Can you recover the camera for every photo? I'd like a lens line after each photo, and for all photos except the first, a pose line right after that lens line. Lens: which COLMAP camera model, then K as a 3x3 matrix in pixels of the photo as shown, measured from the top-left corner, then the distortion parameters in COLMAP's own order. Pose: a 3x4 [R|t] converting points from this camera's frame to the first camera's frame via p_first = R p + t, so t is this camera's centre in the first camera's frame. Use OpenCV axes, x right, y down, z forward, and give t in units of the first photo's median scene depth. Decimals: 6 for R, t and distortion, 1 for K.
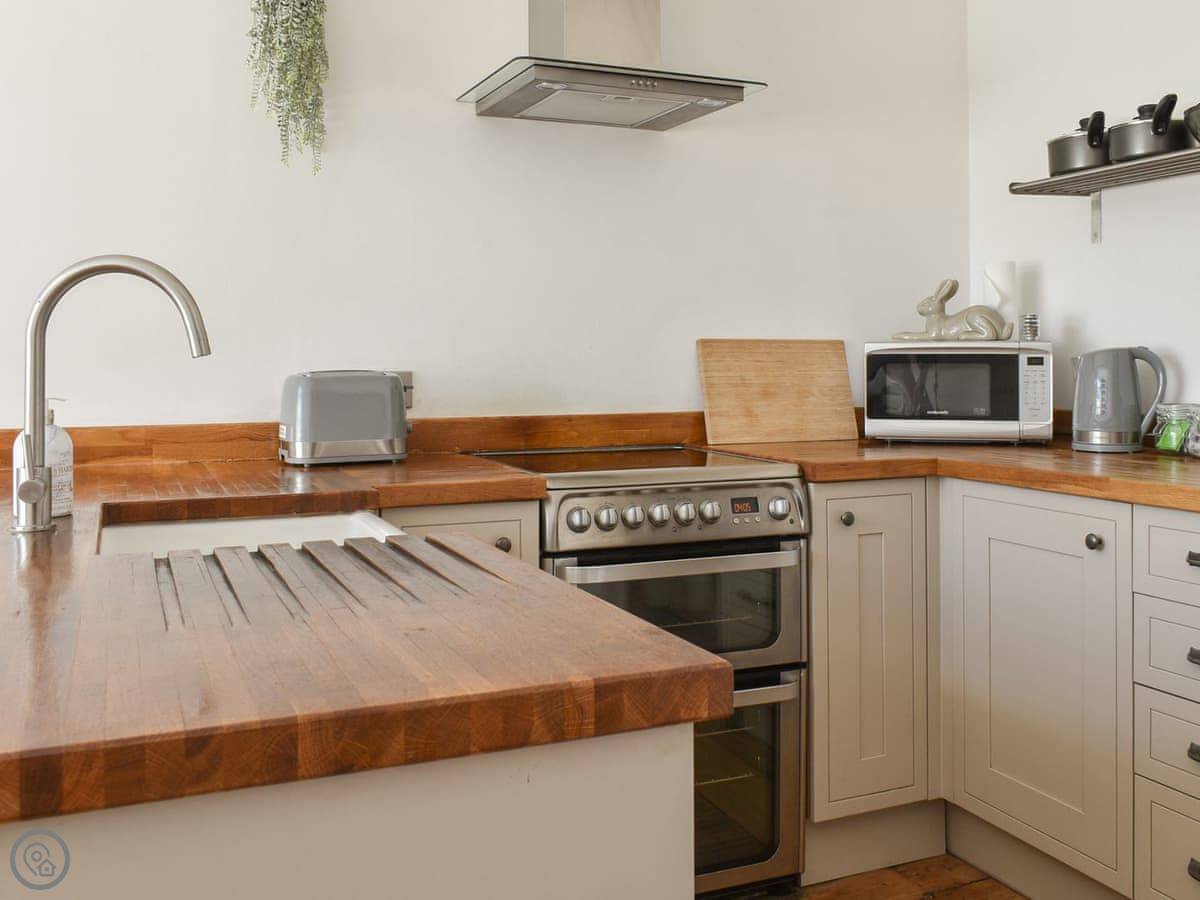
lens RADIAL K [[1163.4, 0, 618.4], [0, 1163.4, 334.4], [0, 0, 1]] dist [-0.028871, 0.006366]
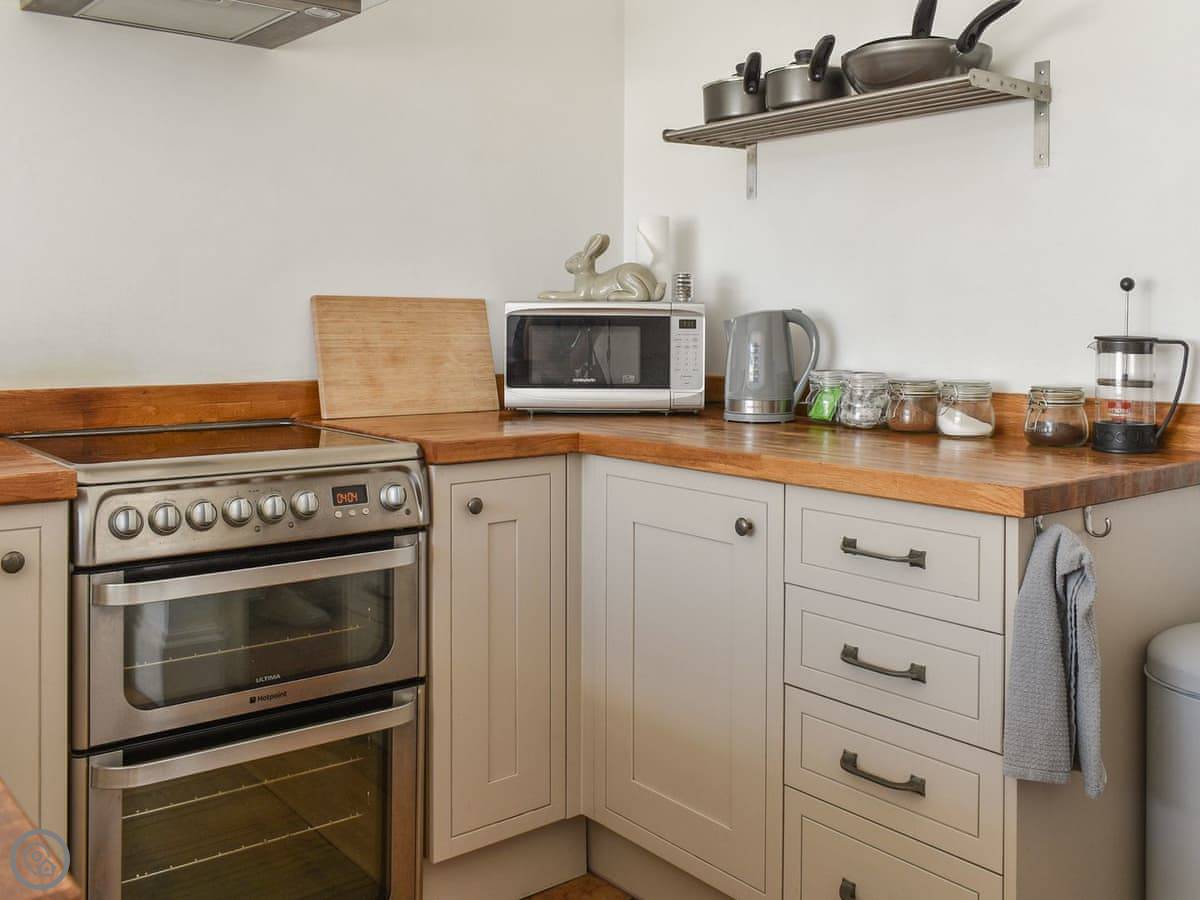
lens RADIAL K [[1173.4, 0, 598.5], [0, 1173.4, 294.7], [0, 0, 1]] dist [-0.023687, -0.013132]
pose [[0.966102, 0.012342, 0.257864, 0.055219], [-0.012110, 0.999924, -0.002489, 0.003353], [-0.257875, -0.000718, 0.966178, 0.128065]]
